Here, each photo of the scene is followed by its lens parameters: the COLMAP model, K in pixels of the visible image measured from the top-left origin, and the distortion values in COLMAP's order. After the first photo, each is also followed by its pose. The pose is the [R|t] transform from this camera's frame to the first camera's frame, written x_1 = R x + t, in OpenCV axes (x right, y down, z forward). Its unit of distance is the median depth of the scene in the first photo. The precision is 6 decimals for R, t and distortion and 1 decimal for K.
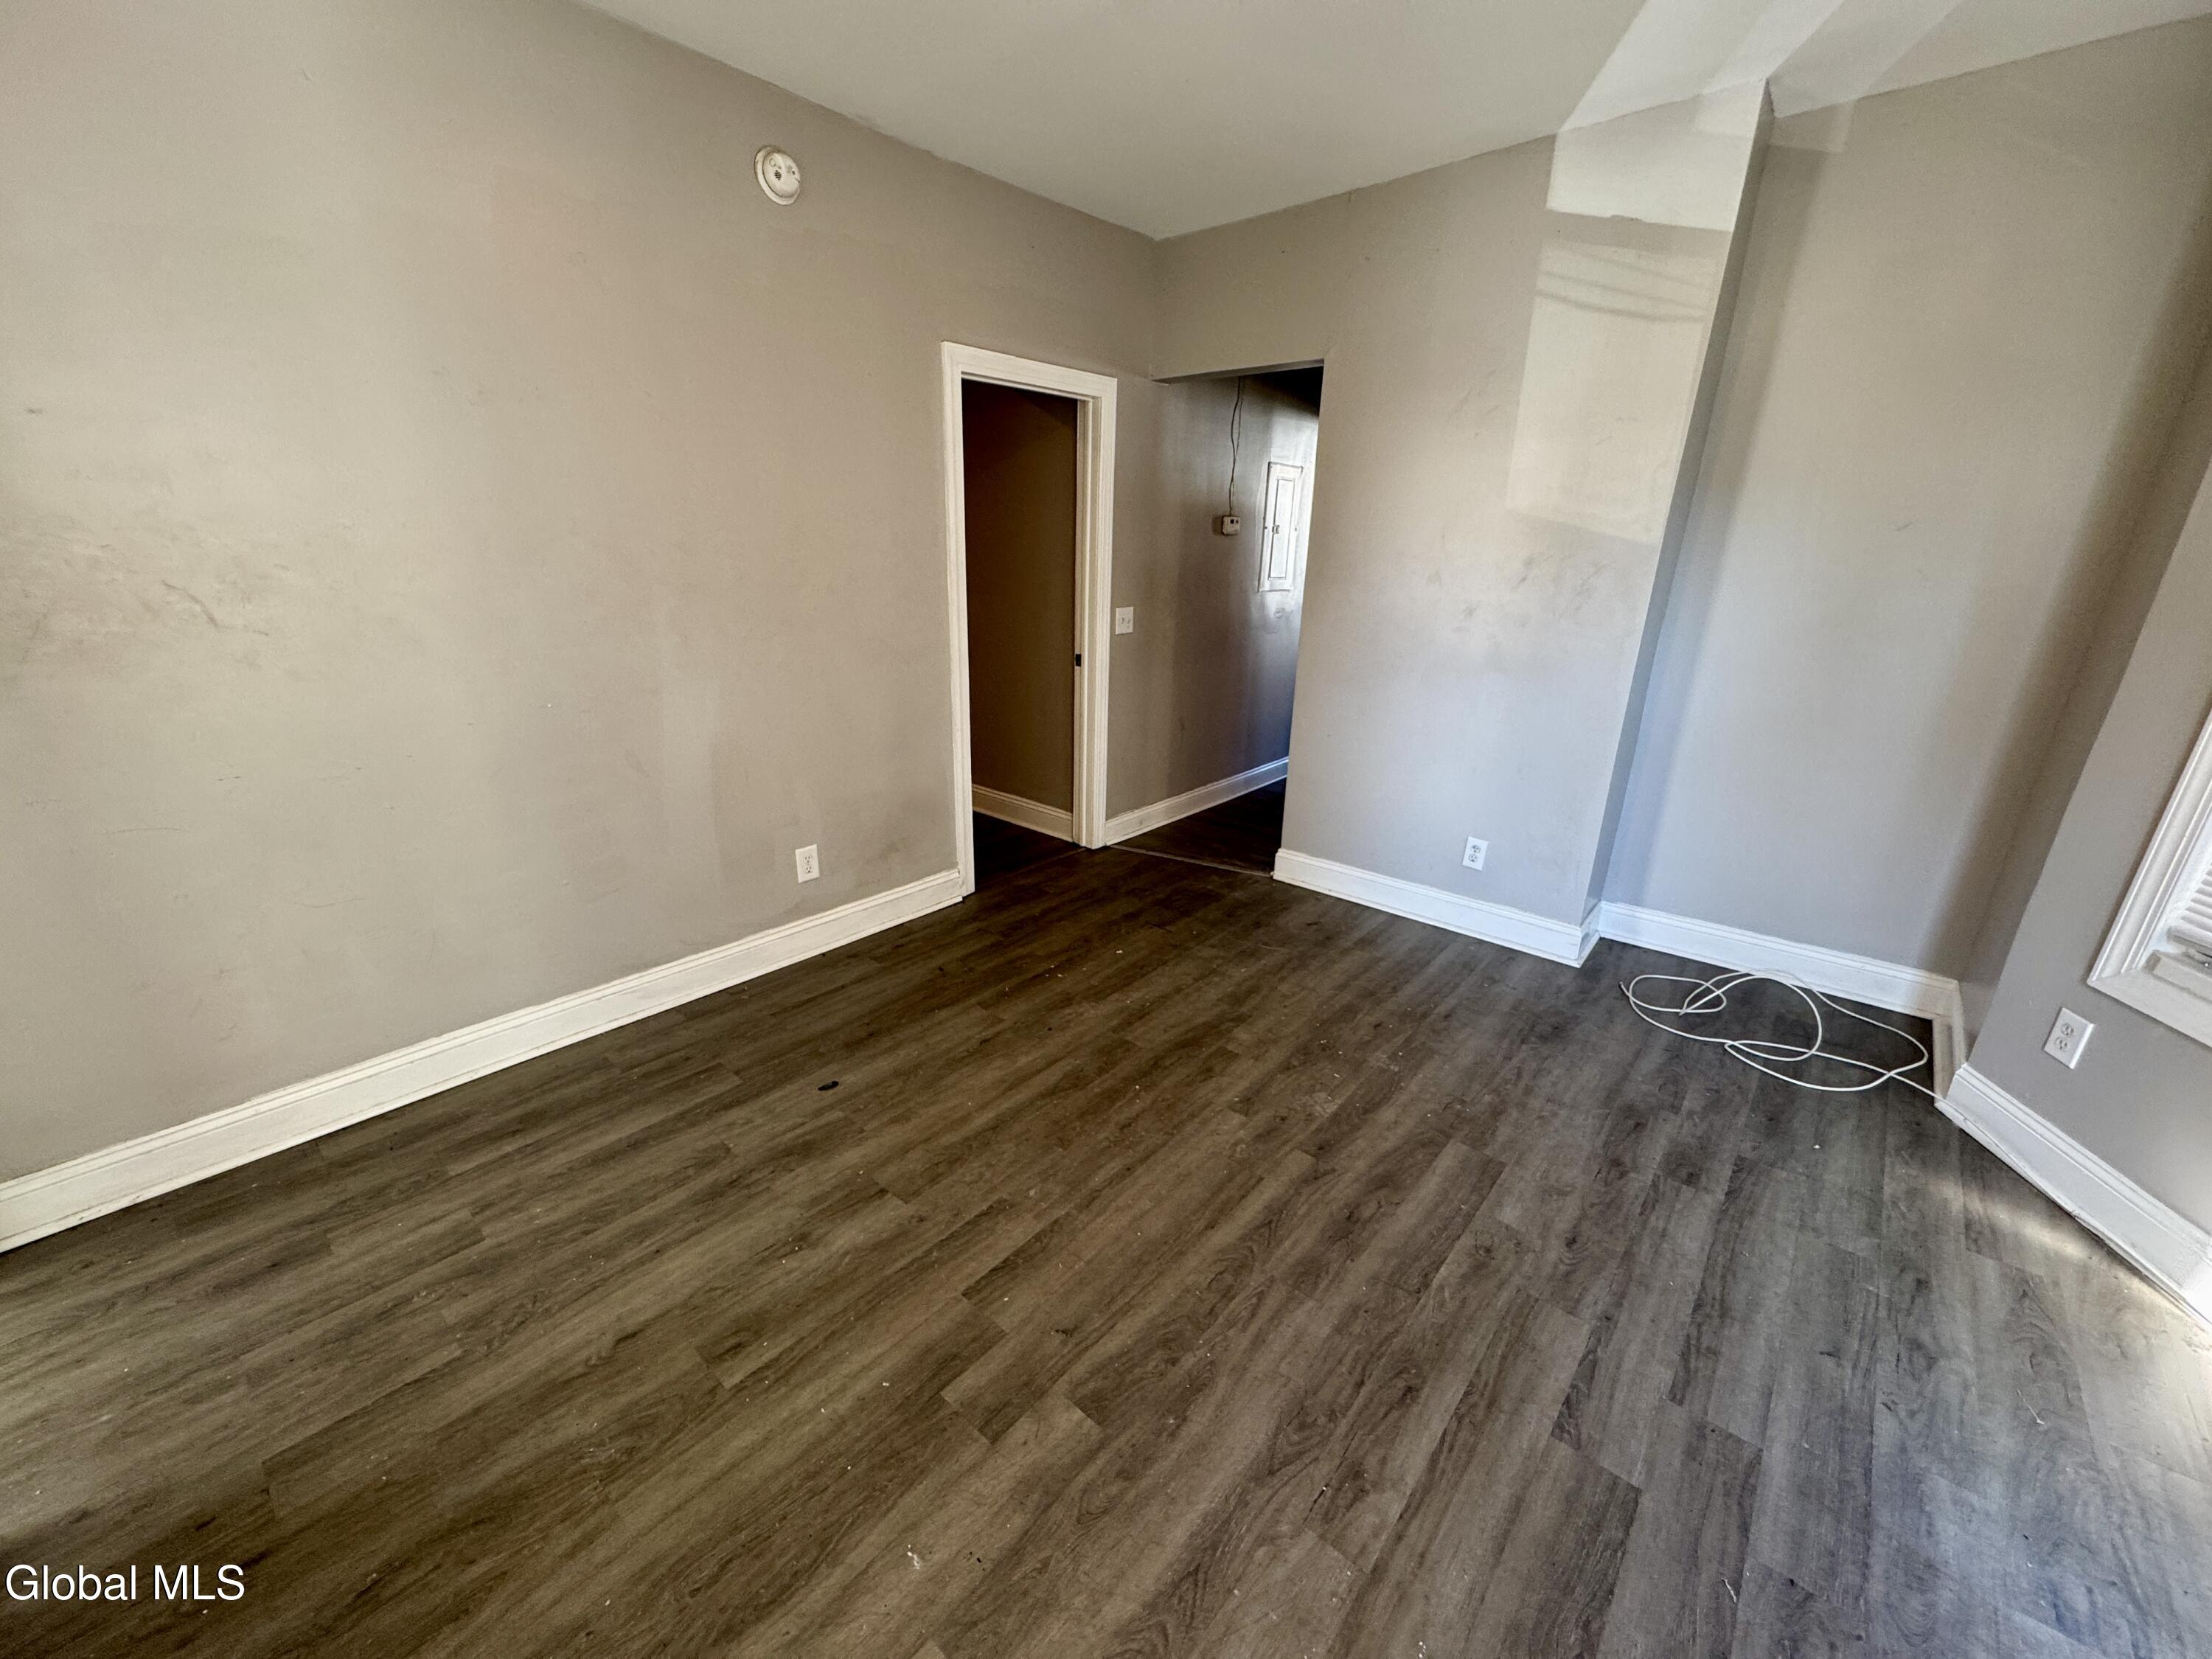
lens RADIAL K [[881.4, 0, 1106.0], [0, 881.4, 829.5], [0, 0, 1]] dist [-0.001510, -0.000041]
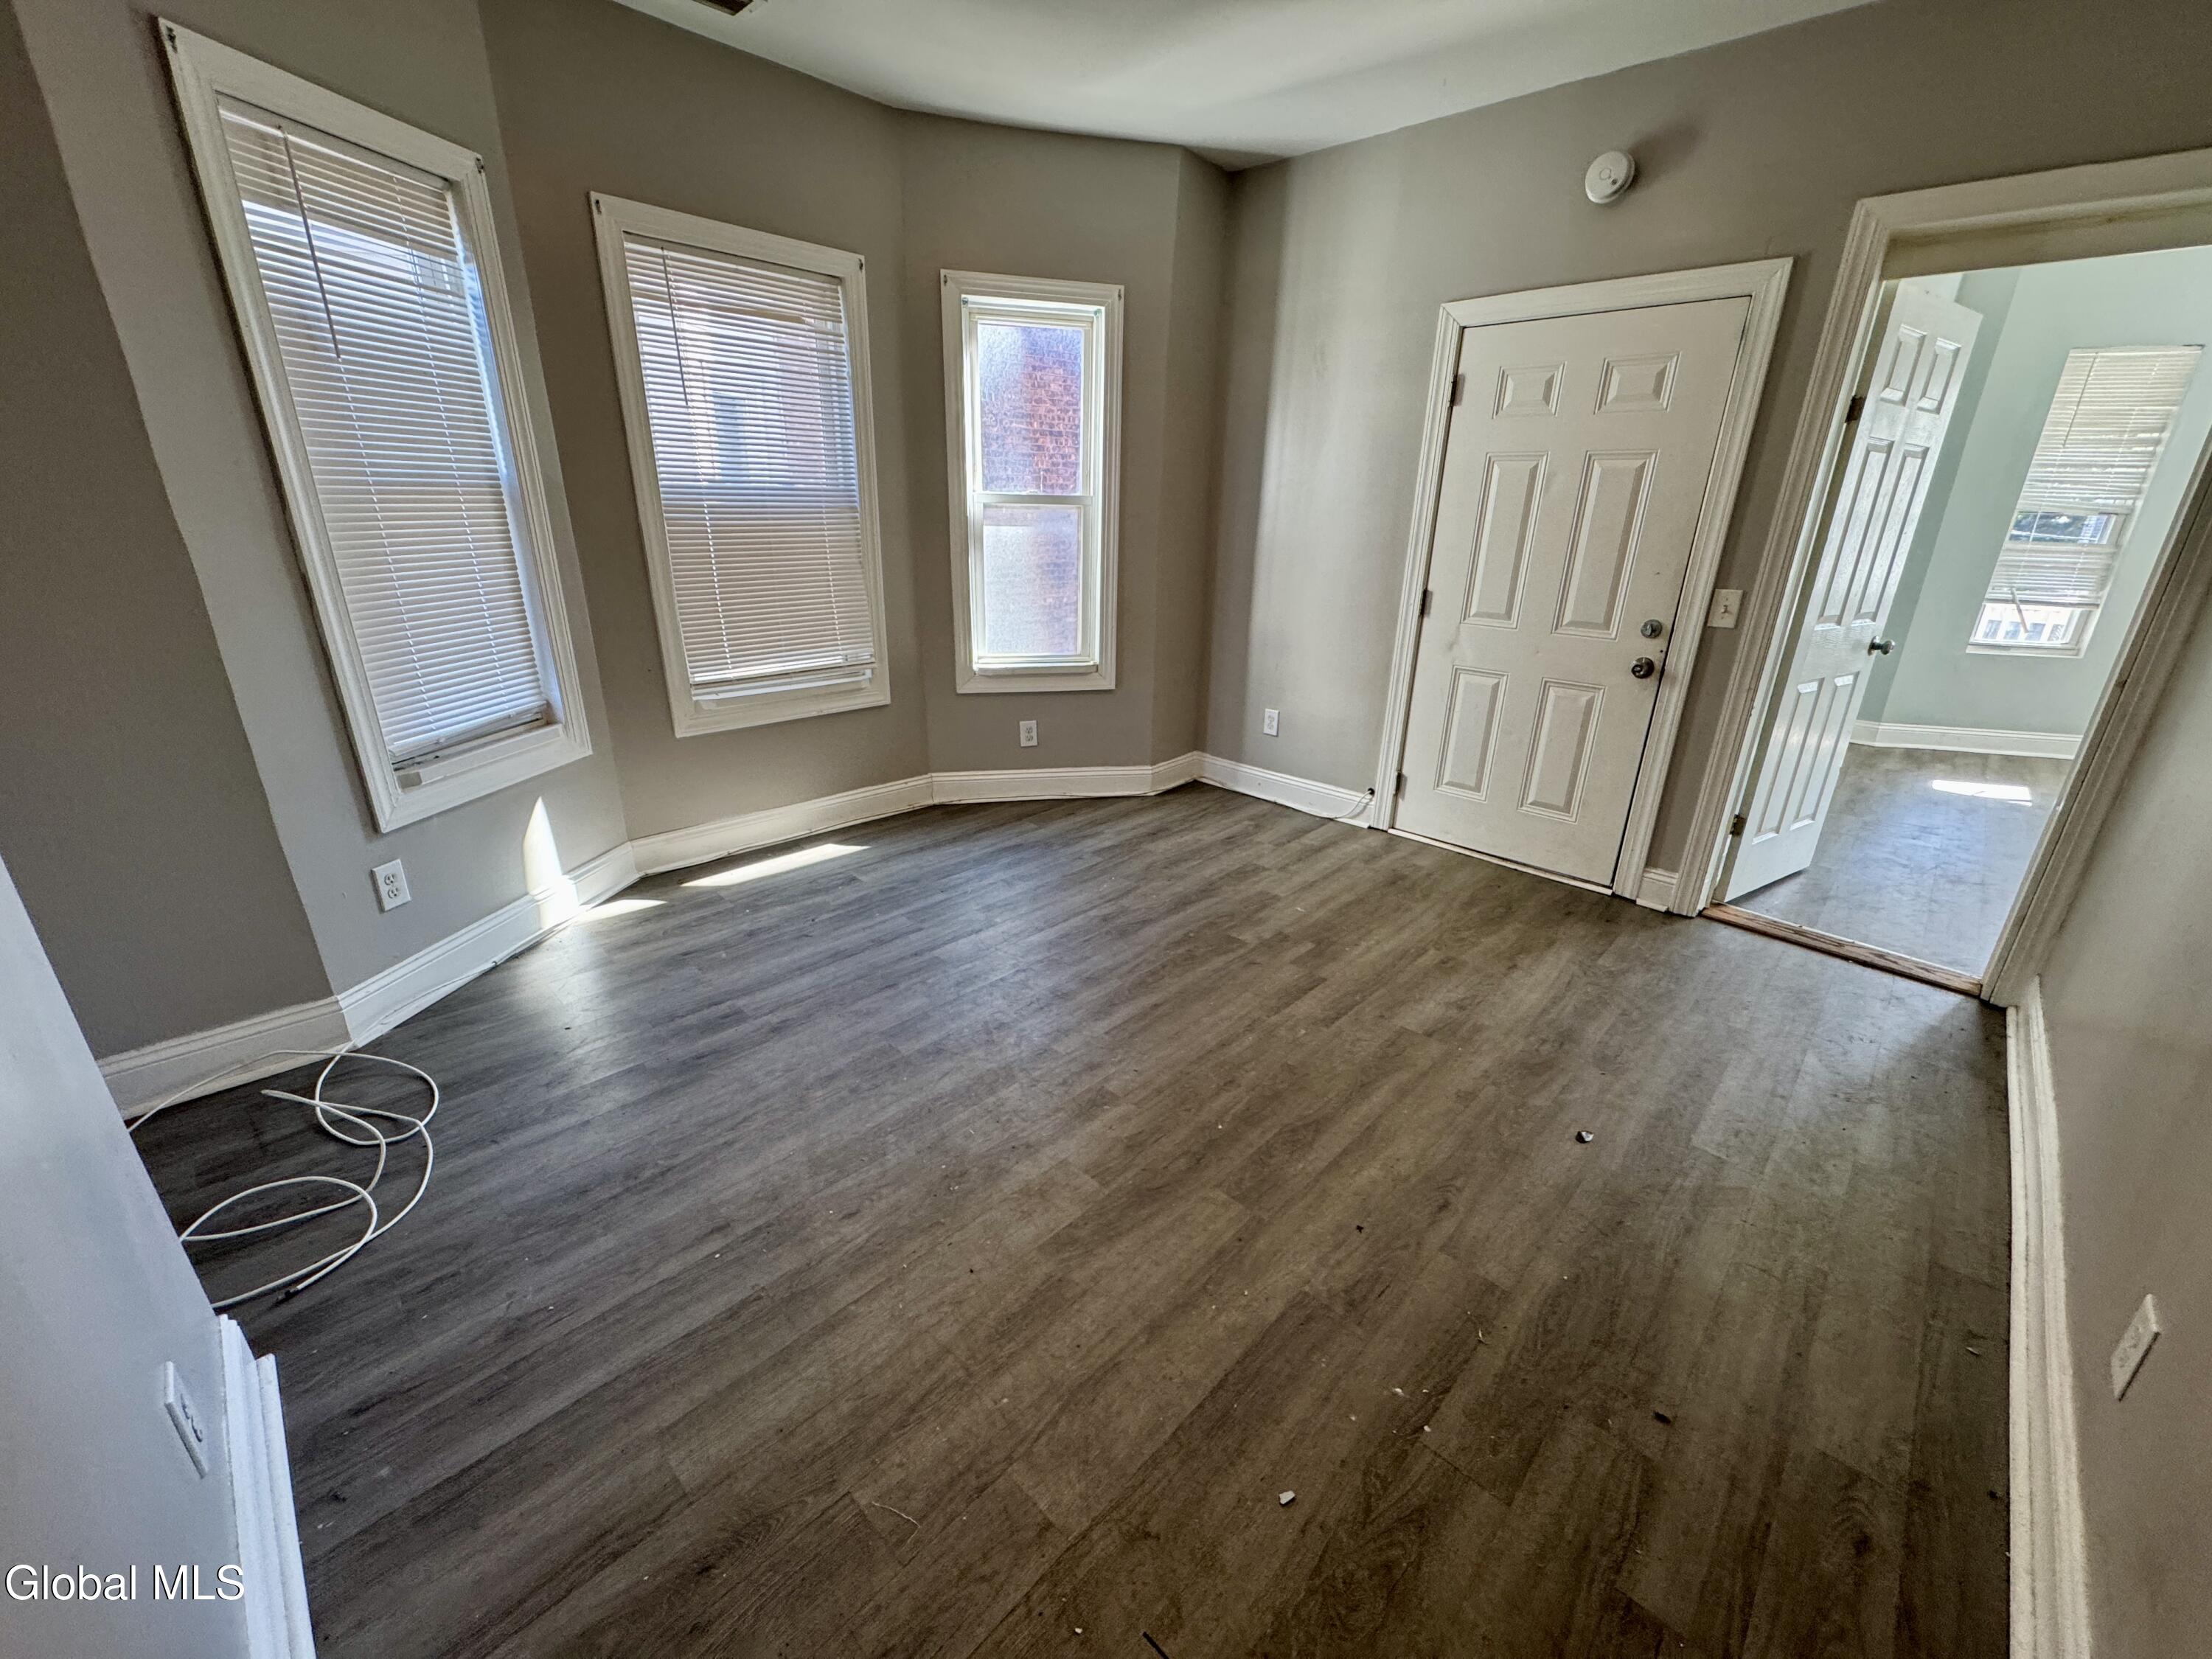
lens RADIAL K [[885.9, 0, 1116.9], [0, 885.9, 802.9], [0, 0, 1]] dist [0.000862, 0.000307]
pose [[-0.998306, -0.053730, 0.022302, 0.153224], [-0.029201, 0.794386, 0.606710, -0.536733], [-0.050315, 0.605032, -0.794610, 1.729194]]
